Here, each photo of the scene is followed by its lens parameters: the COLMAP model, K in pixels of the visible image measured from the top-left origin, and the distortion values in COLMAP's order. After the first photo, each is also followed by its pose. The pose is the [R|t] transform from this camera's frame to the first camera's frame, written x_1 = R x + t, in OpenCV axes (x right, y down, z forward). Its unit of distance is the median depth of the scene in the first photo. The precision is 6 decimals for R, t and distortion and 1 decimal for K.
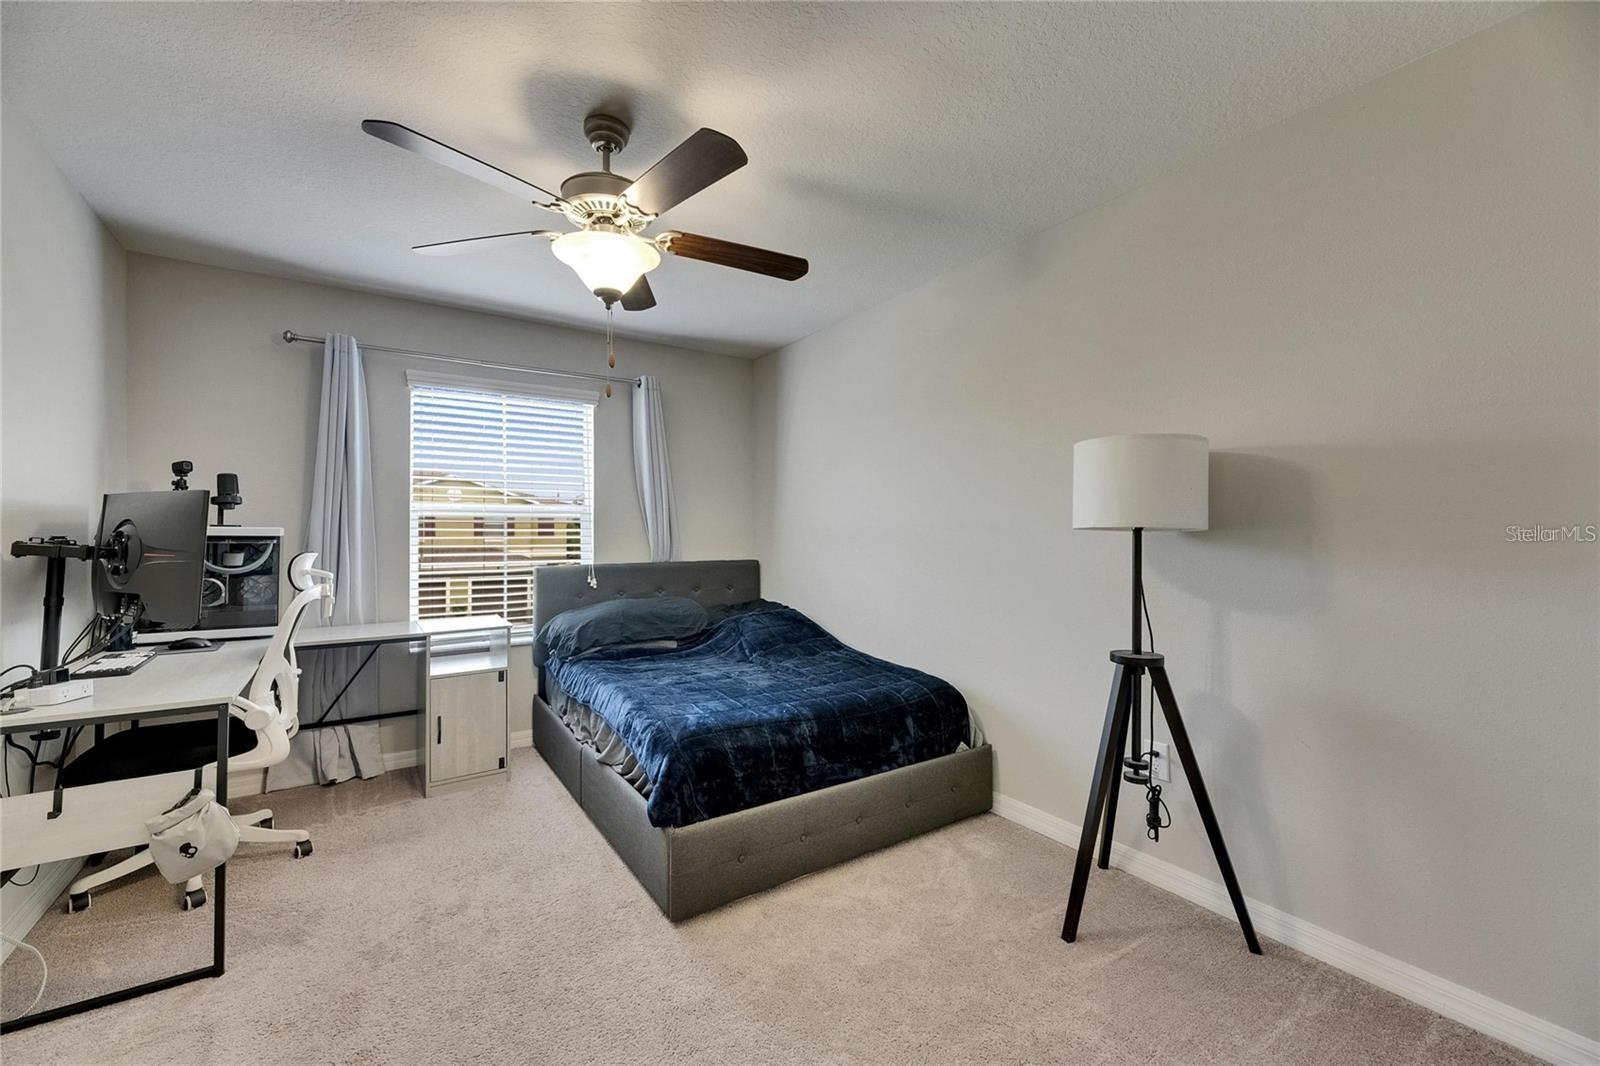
lens RADIAL K [[642.5, 0, 803.0], [0, 642.5, 538.4], [0, 0, 1]] dist [0.003074, 0.000032]
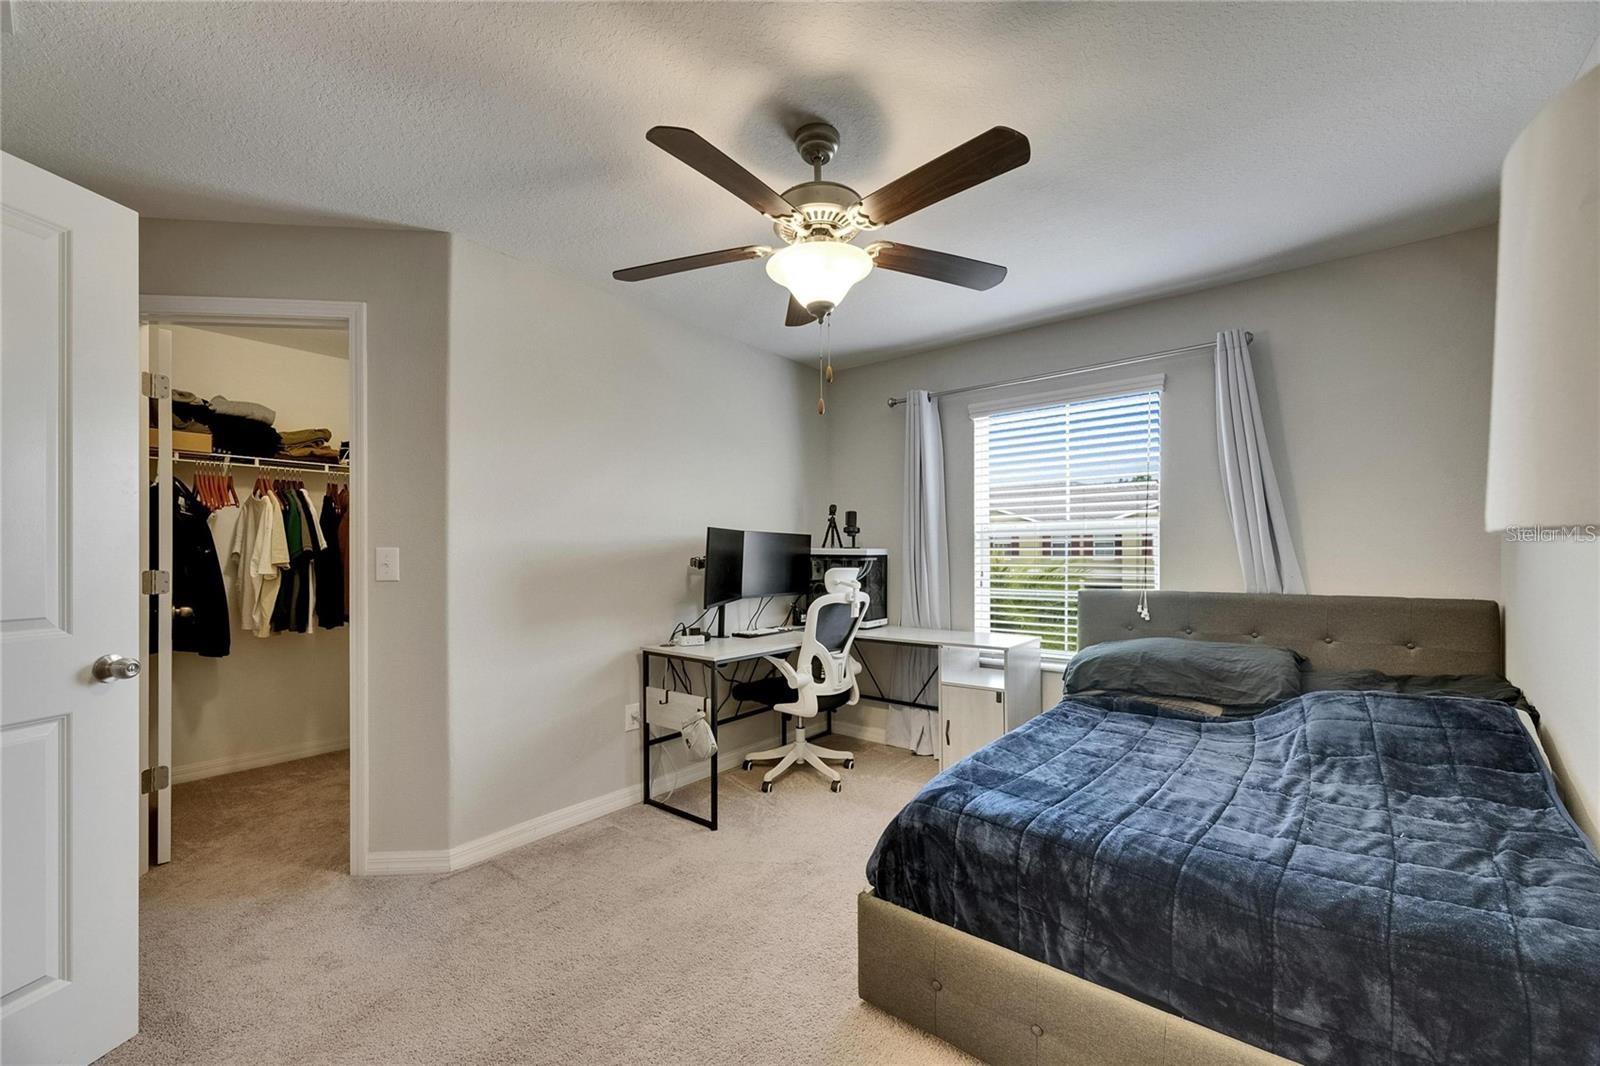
lens RADIAL K [[640.0, 0, 797.7], [0, 640.0, 572.5], [0, 0, 1]] dist [0.000307, -0.000093]
pose [[0.289809, 0.025949, -0.956733, 0.336583], [-0.003374, 0.999654, 0.026091, -0.001911], [0.957079, -0.004334, 0.289796, 0.375911]]
